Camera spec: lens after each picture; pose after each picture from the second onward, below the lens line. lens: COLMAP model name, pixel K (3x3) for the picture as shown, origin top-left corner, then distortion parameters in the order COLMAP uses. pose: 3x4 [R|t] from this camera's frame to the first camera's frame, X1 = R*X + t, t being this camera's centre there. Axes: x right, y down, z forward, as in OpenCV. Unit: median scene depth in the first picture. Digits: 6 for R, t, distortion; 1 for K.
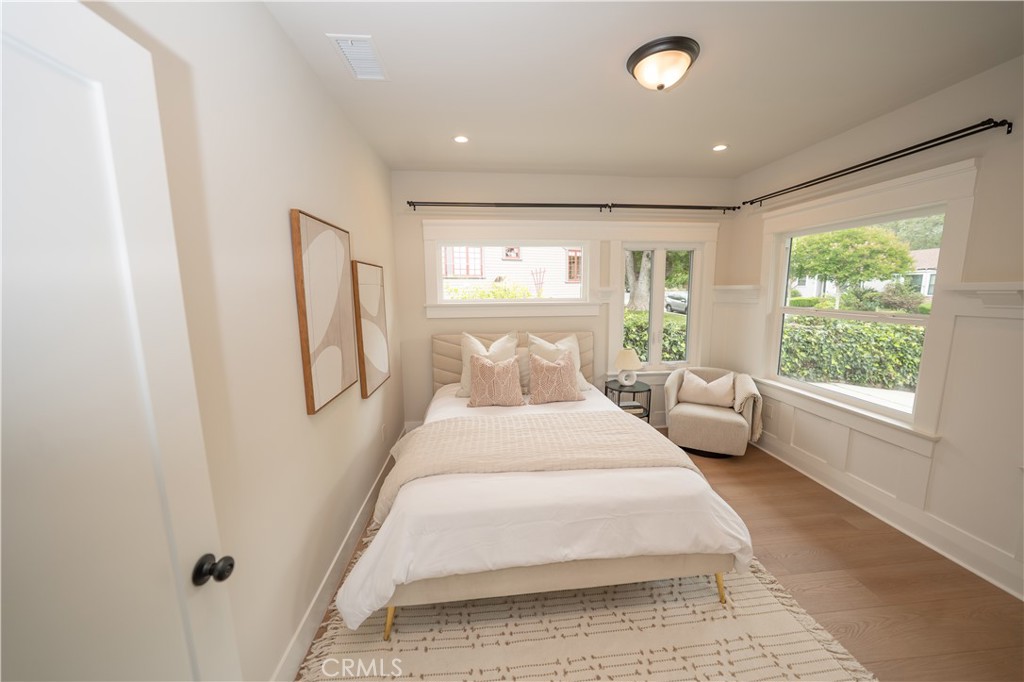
lens RADIAL K [[363.8, 0, 515.8], [0, 363.8, 339.2], [0, 0, 1]] dist [-0.031649, 0.007830]
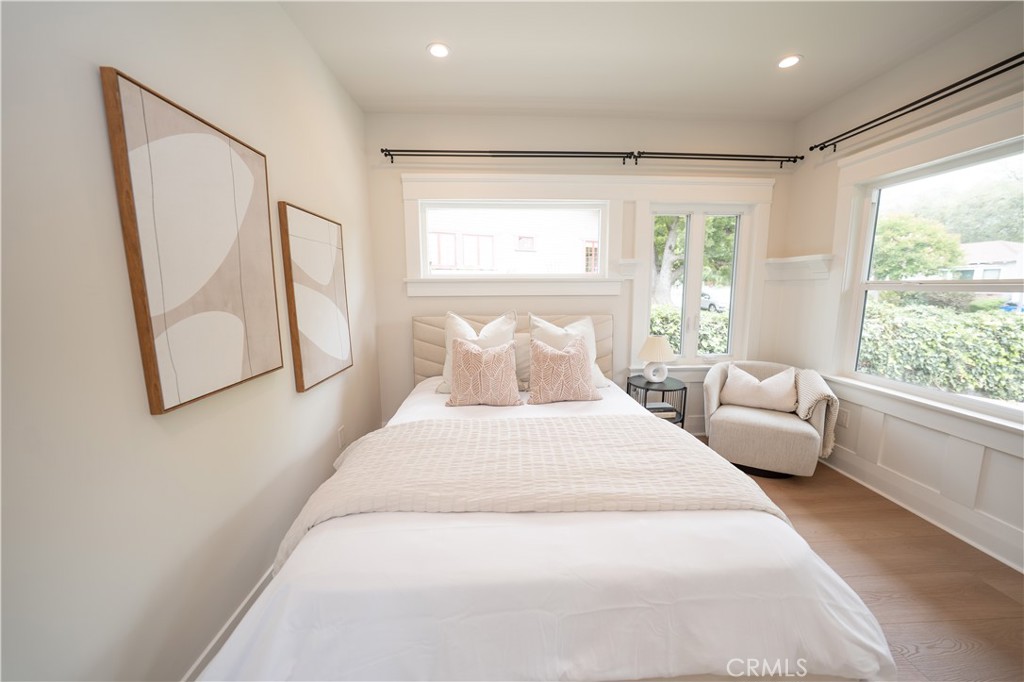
lens RADIAL K [[363.8, 0, 515.8], [0, 363.8, 339.2], [0, 0, 1]] dist [-0.031649, 0.007830]
pose [[0.998918, 0.009939, -0.045436, 0.038058], [-0.009752, 0.999943, 0.004330, 0.034056], [0.045476, -0.003882, 0.998958, 0.202071]]
